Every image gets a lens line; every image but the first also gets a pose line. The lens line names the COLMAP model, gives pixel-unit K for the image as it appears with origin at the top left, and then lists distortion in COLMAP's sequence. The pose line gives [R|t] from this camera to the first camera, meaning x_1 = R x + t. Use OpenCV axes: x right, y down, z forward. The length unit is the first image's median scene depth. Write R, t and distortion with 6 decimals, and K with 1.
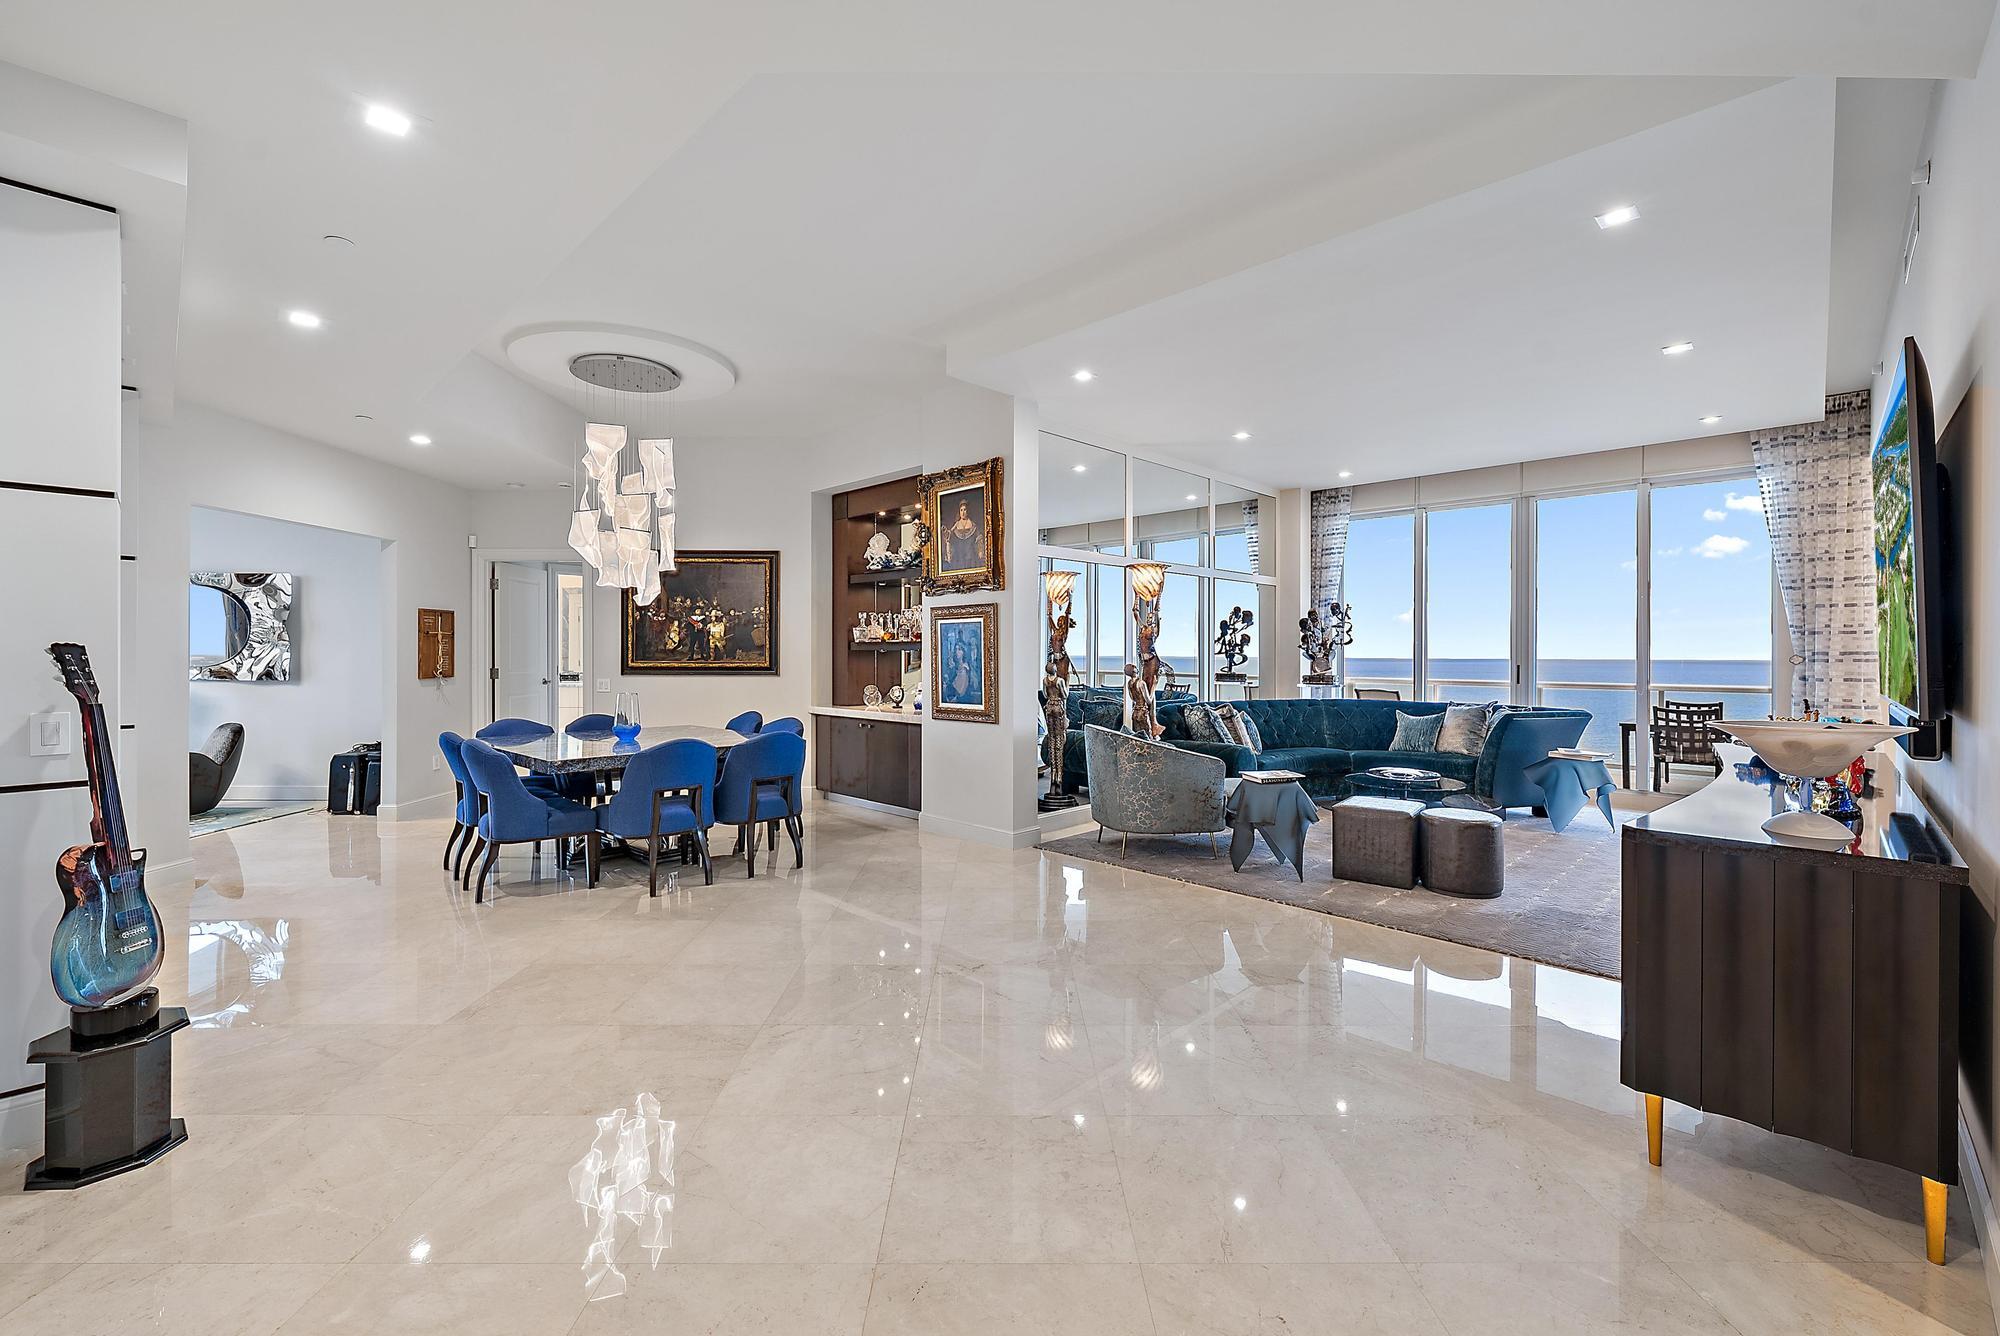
lens RADIAL K [[837.0, 0, 1007.0], [0, 837.0, 660.0], [0, 0, 1]] dist [0.000273, 0.000016]
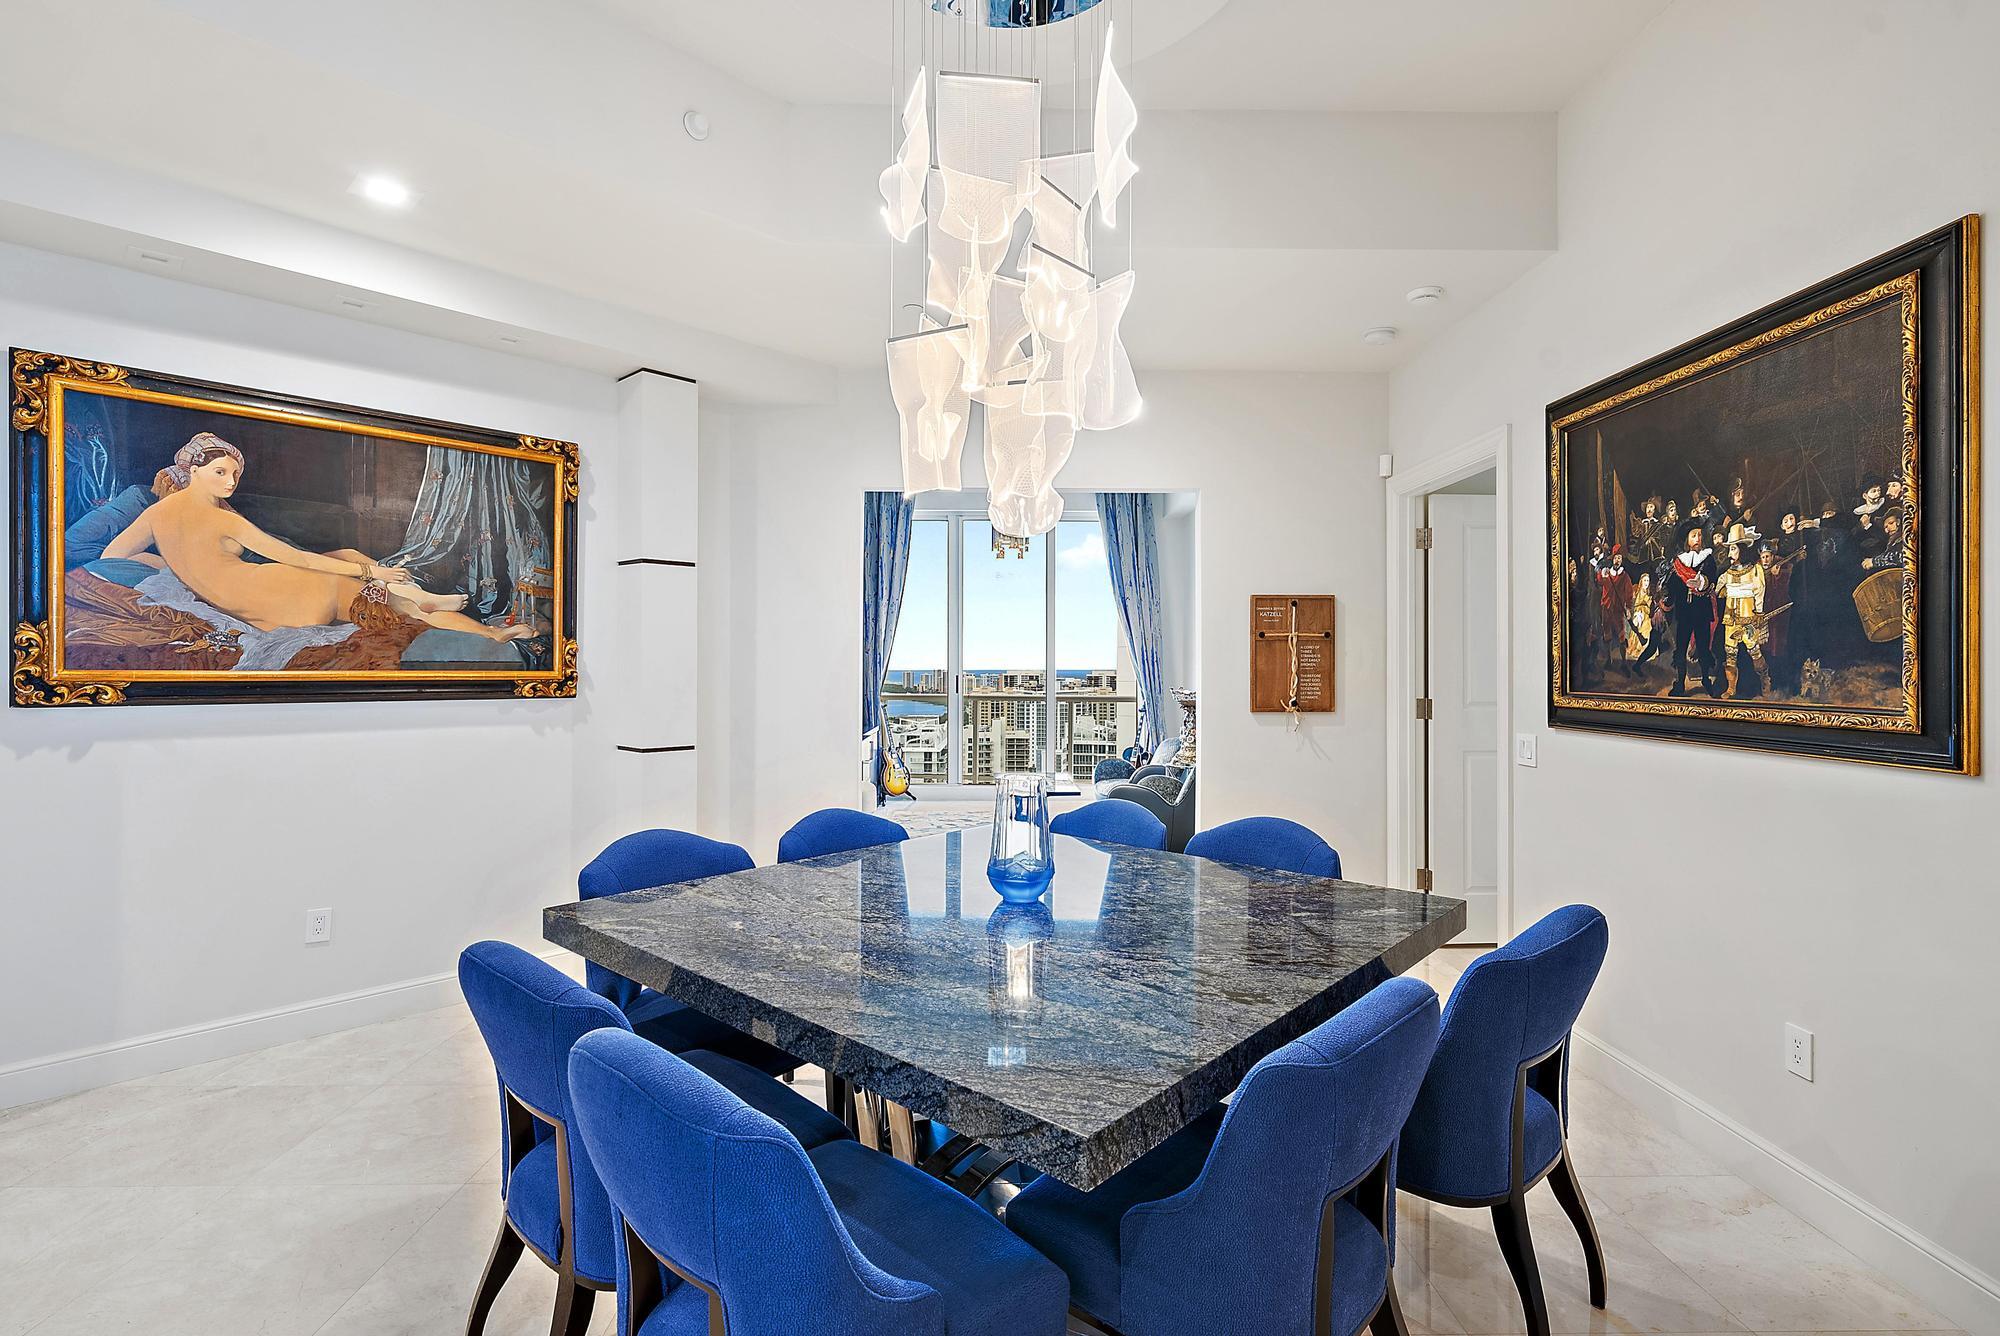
lens RADIAL K [[944.6, 0, 1006.4], [0, 944.6, 667.2], [0, 0, 1]] dist [-0.001820, -0.000051]
pose [[0.051598, 0.000359, -0.998668, -0.036924], [-0.002790, 0.999996, 0.000215, -0.009556], [0.998664, 0.002775, 0.051599, 0.730942]]
